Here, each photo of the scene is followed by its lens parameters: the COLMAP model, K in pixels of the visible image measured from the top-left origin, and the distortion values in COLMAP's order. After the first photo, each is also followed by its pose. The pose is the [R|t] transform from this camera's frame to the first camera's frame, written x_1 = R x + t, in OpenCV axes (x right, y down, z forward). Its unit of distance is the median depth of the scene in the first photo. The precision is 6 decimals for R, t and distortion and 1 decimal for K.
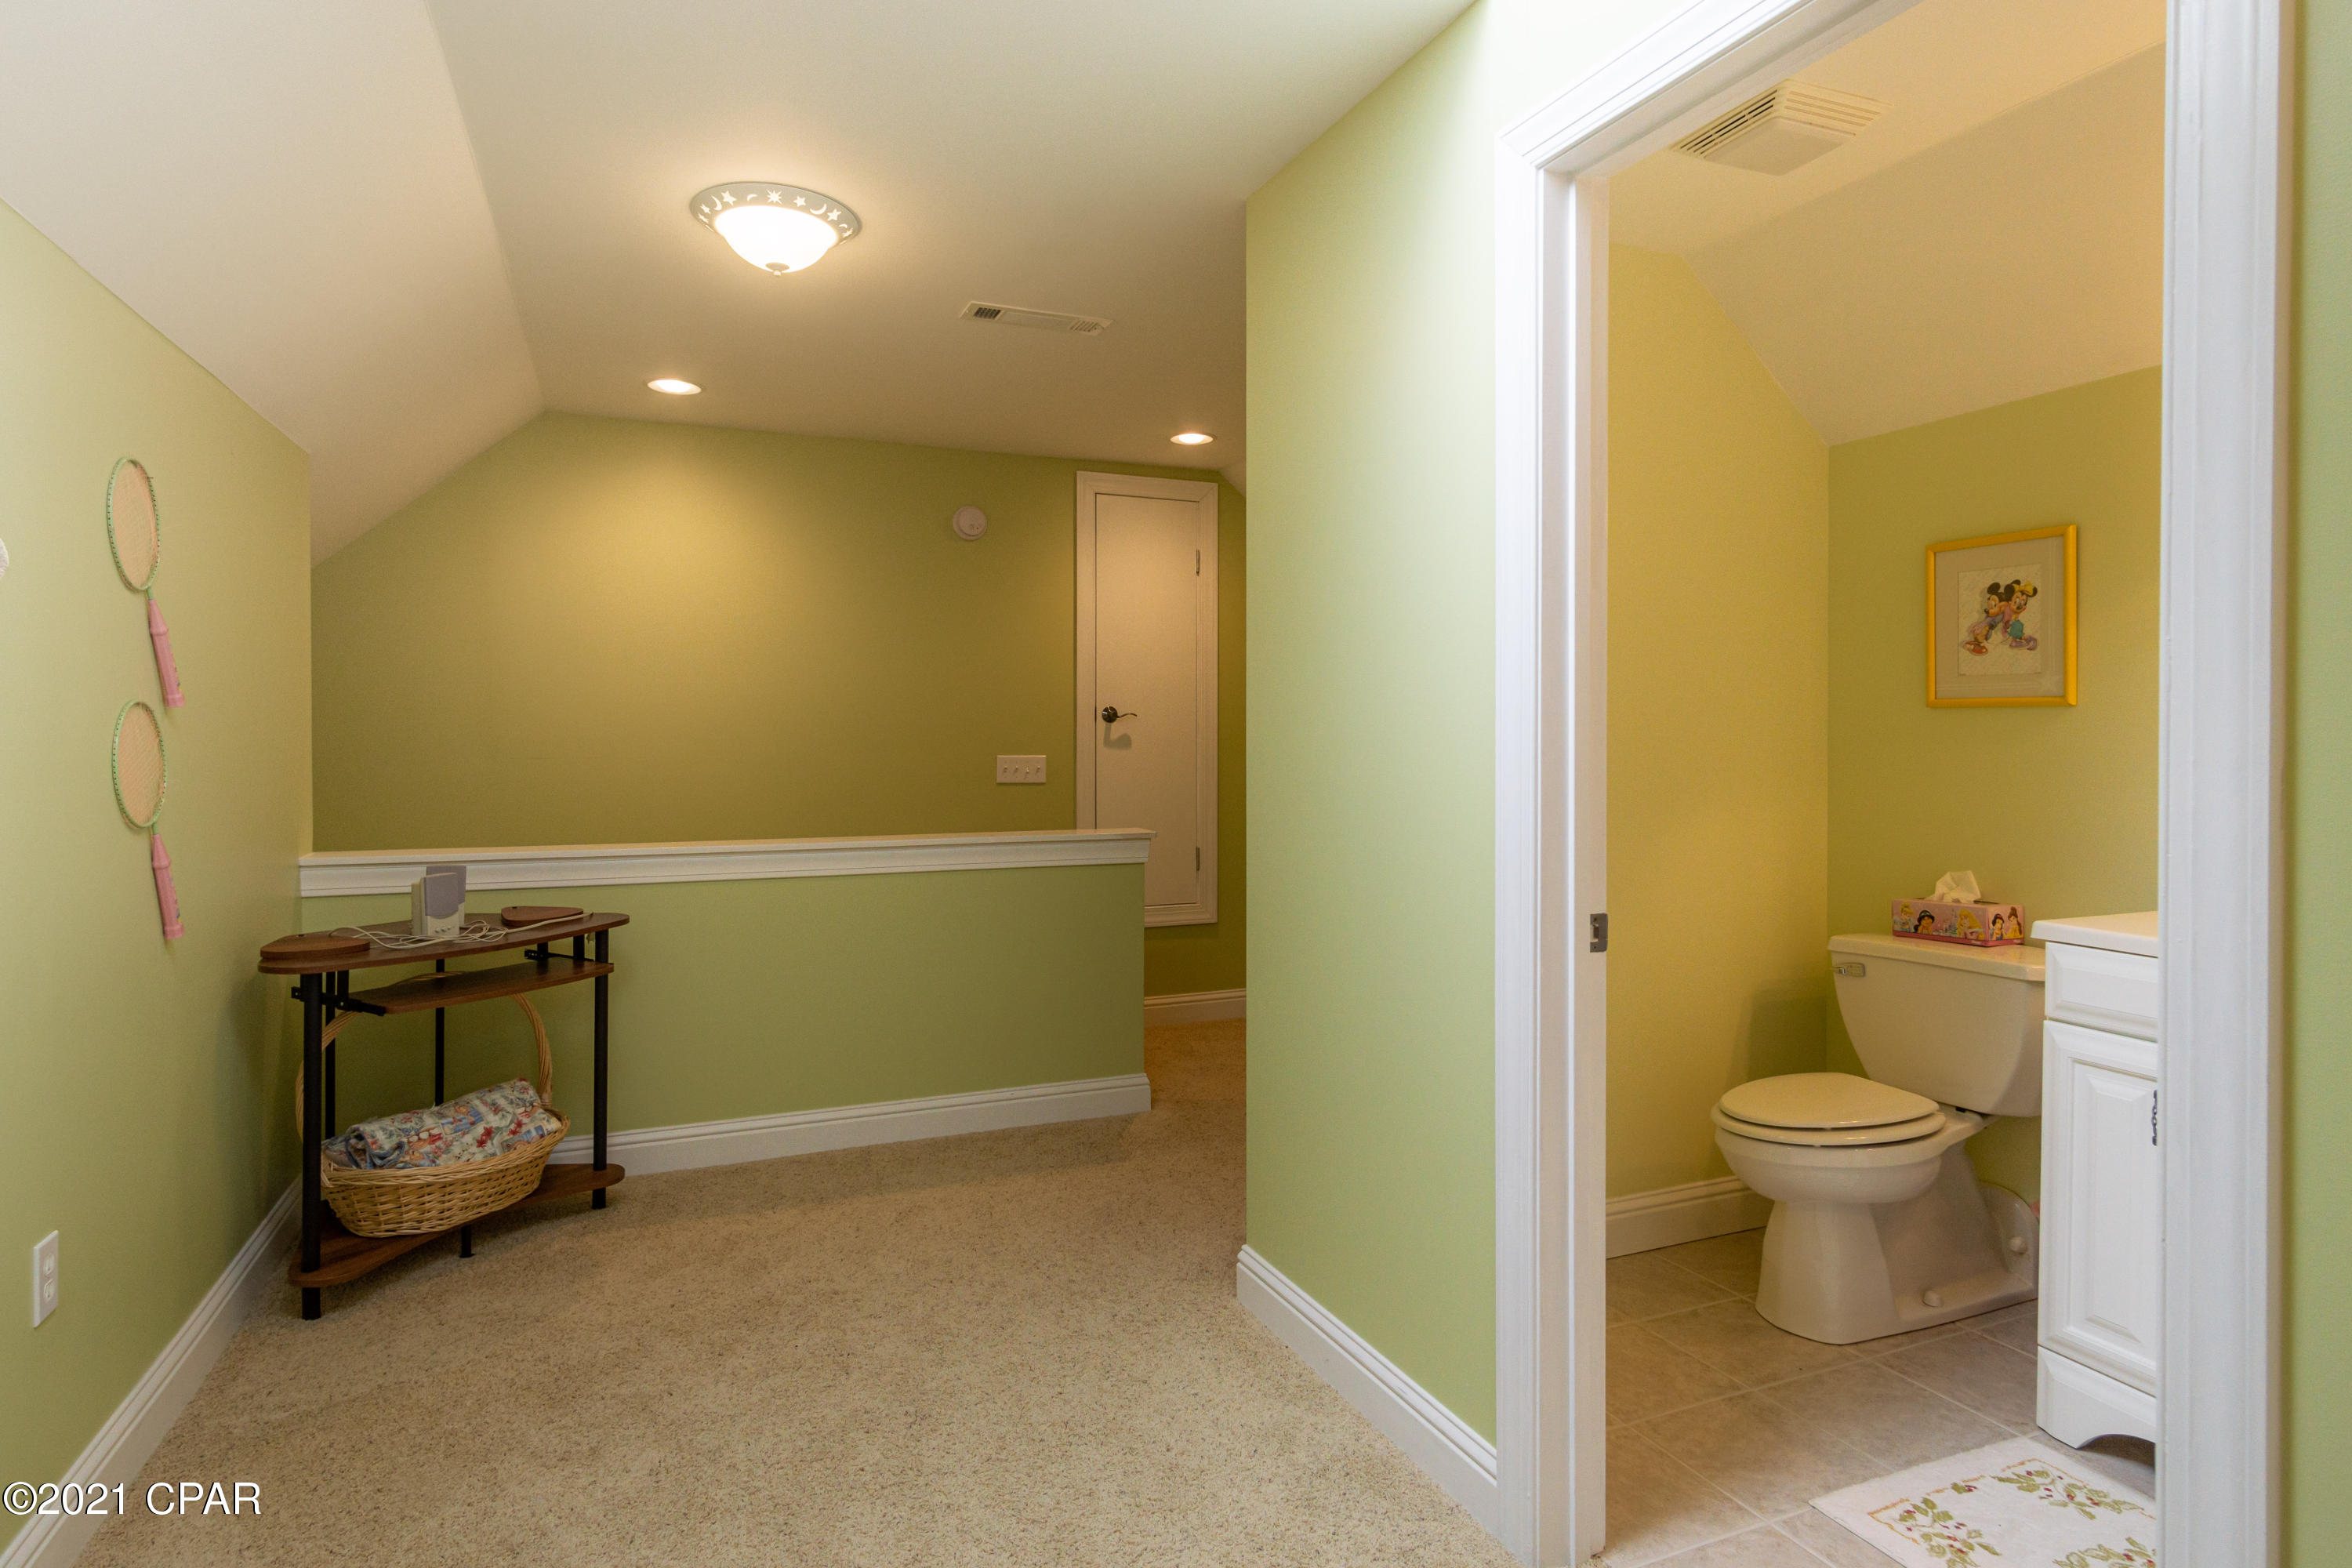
lens RADIAL K [[1234.8, 0, 1170.6], [0, 1234.8, 733.1], [0, 0, 1]] dist [0.006869, -0.000685]
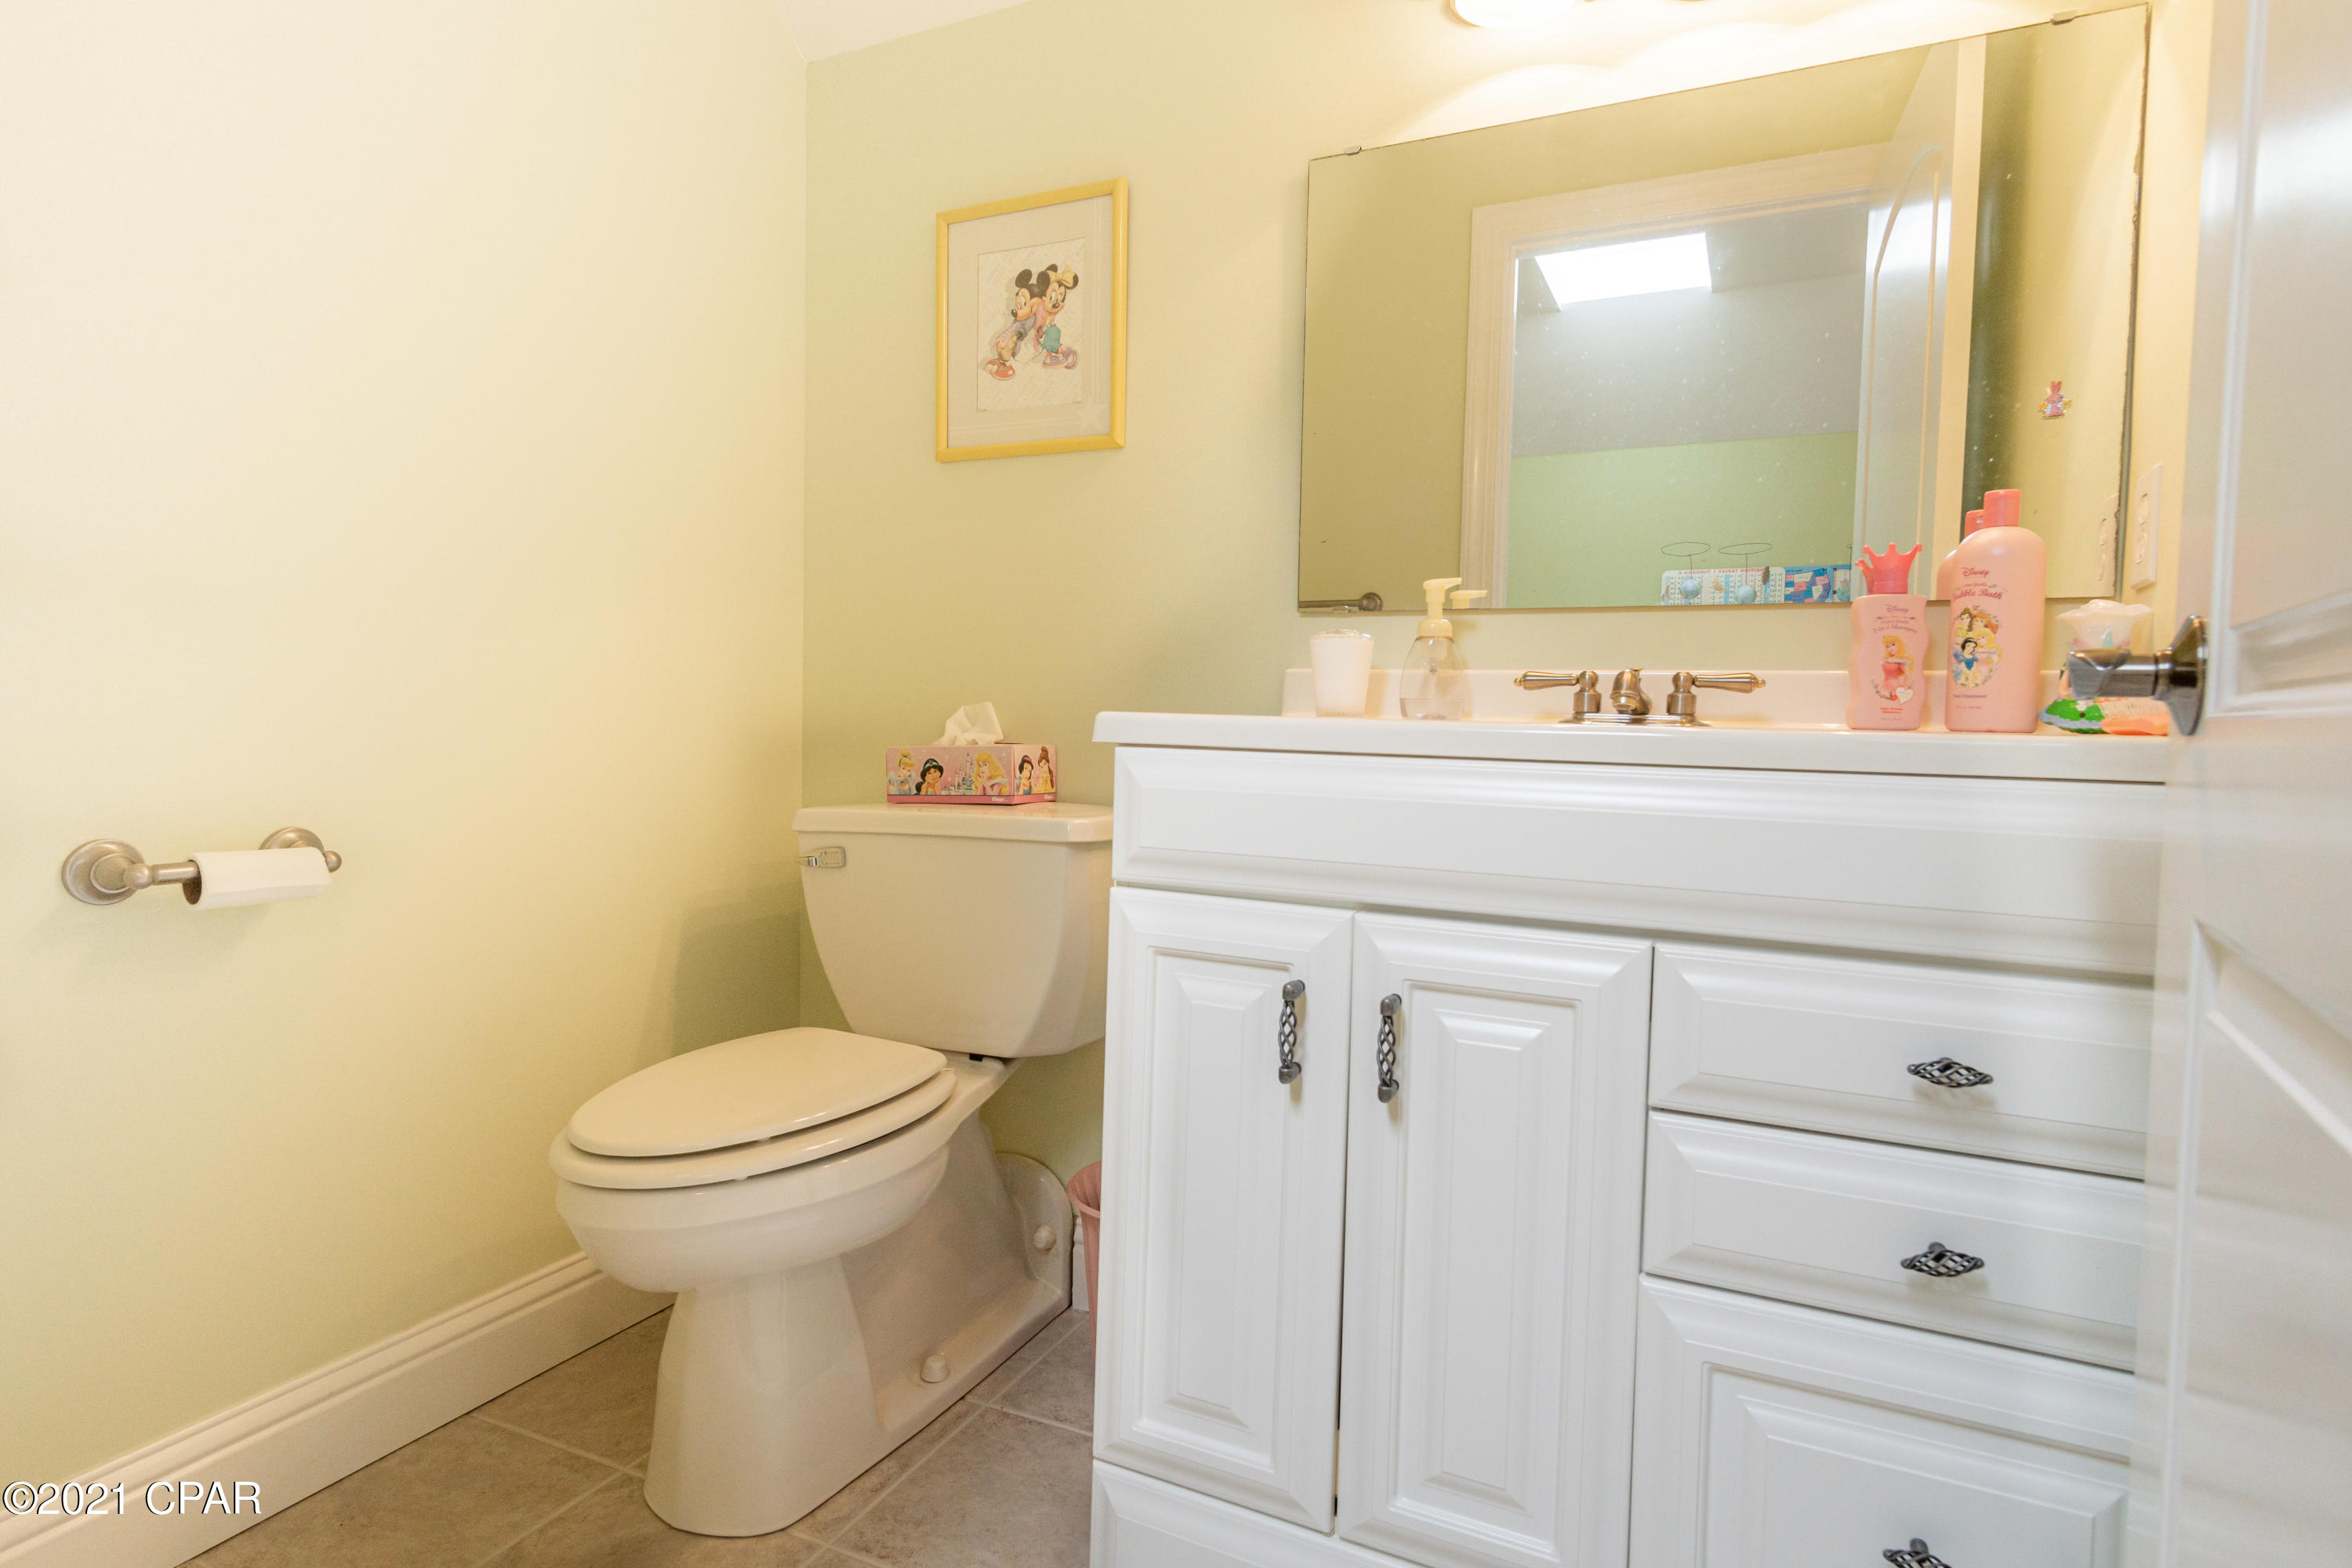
lens RADIAL K [[1234.8, 0, 1175.7], [0, 1234.8, 783.7], [0, 0, 1]] dist [0.006869, -0.000685]
pose [[0.739667, -0.023485, 0.672563, 0.278596], [-0.018553, 0.998299, 0.055263, 0.121566], [-0.672717, -0.053354, 0.737974, 0.451755]]
